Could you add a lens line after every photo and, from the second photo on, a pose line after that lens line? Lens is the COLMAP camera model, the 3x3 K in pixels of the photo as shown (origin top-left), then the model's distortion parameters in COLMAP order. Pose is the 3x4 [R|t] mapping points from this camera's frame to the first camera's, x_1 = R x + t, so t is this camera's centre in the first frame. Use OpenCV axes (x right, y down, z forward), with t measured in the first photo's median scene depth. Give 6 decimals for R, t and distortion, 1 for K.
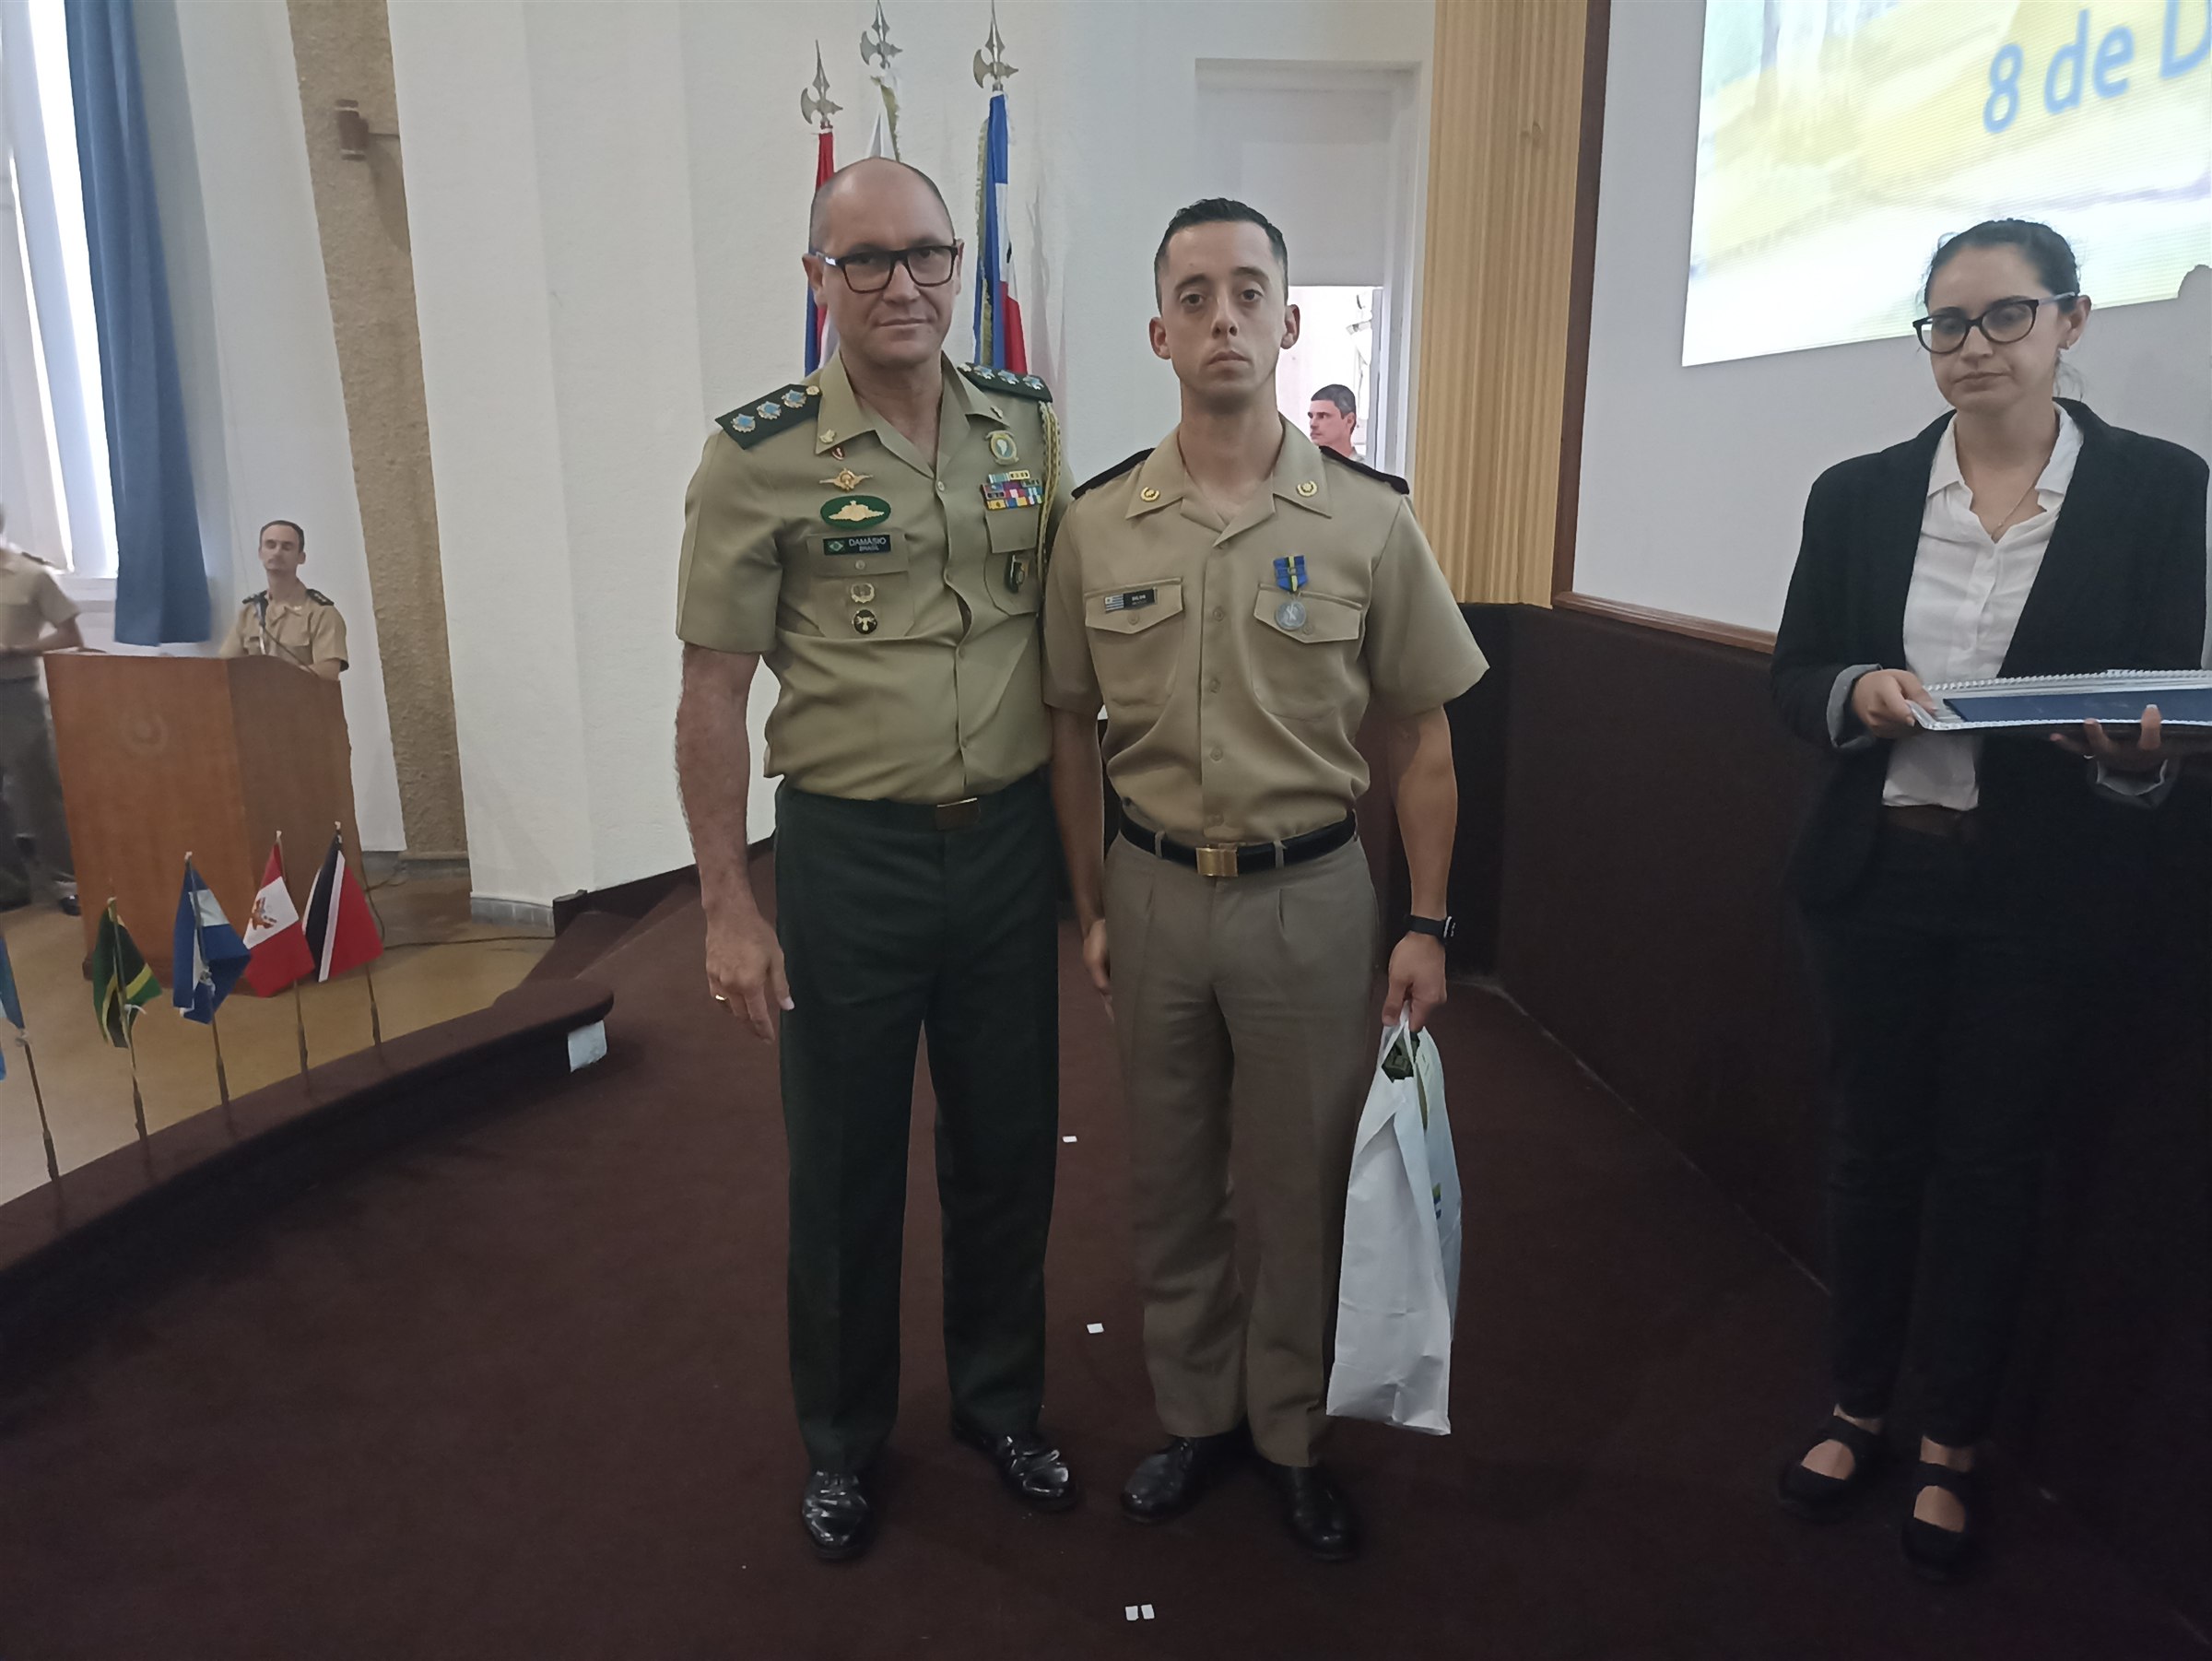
lens RADIAL K [[1644.9, 0, 1118.9], [0, 1644.9, 843.6], [0, 0, 1]] dist [0.016799, -0.013091]
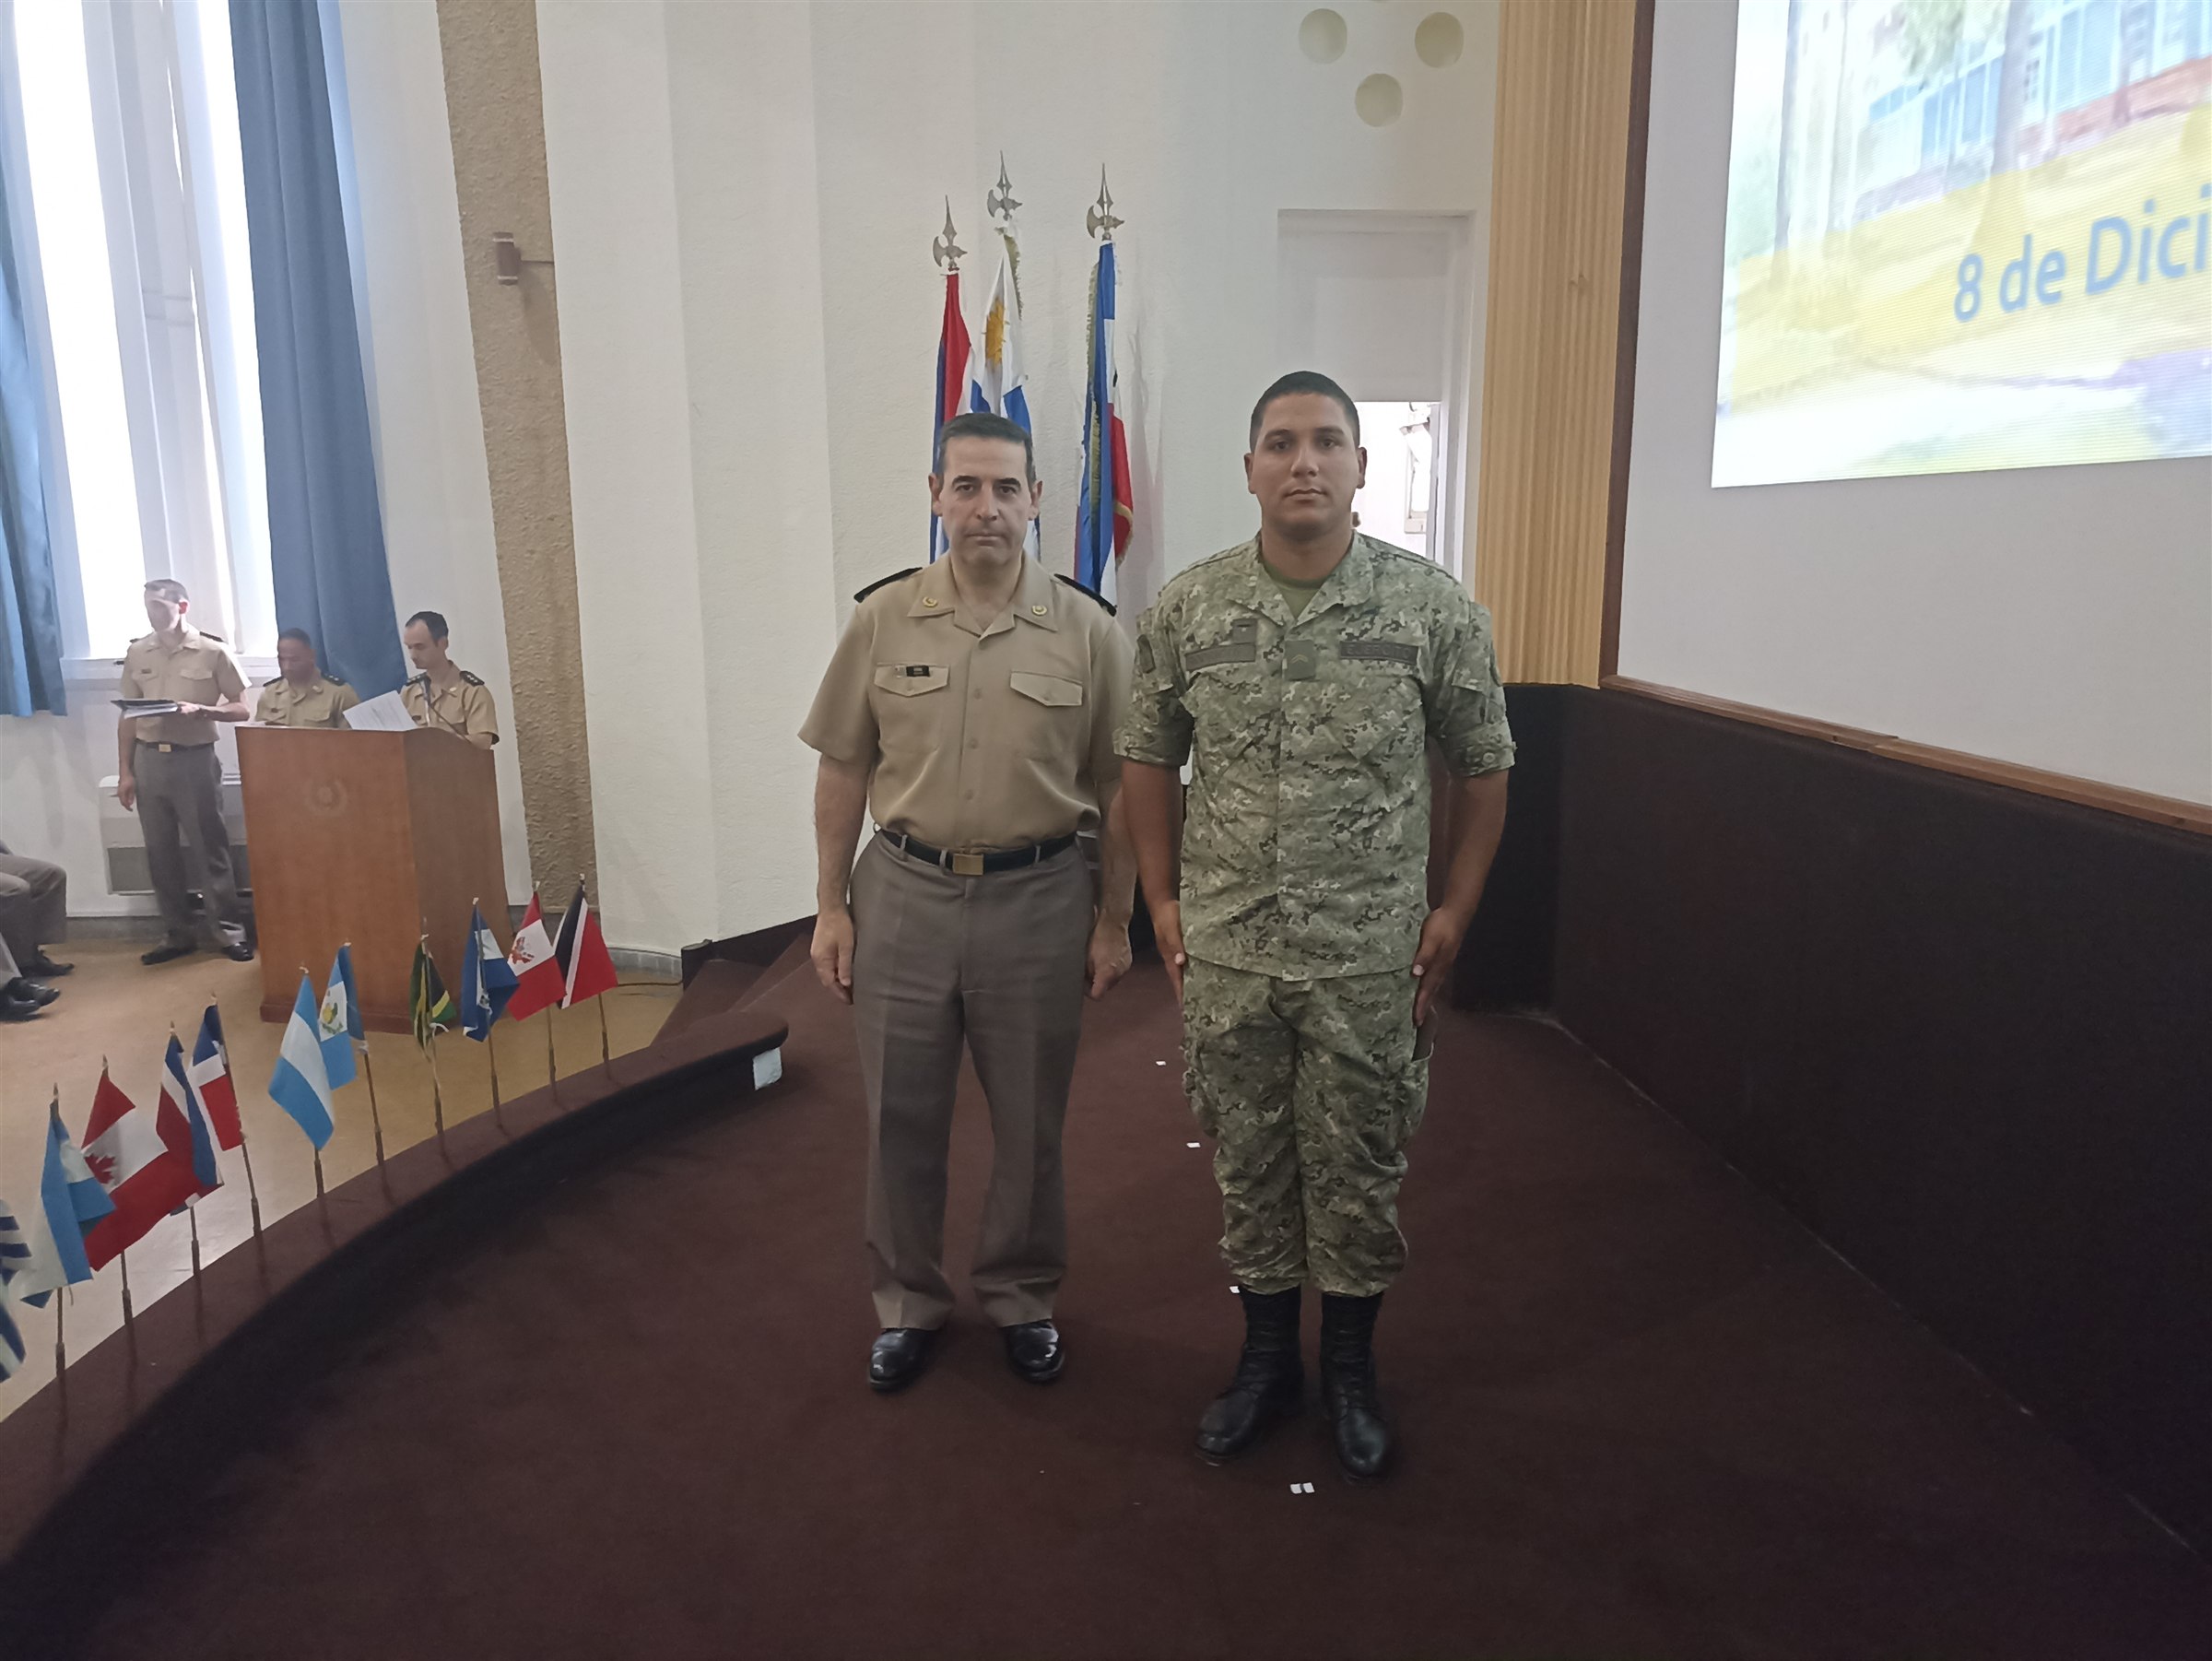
lens RADIAL K [[1644.9, 0, 1113.7], [0, 1644.9, 838.5], [0, 0, 1]] dist [0.016799, -0.013091]
pose [[0.999836, -0.000394, -0.018111, -0.051019], [-0.000334, 0.999191, -0.040207, 0.007027], [0.018112, 0.040207, 0.999027, -0.137972]]
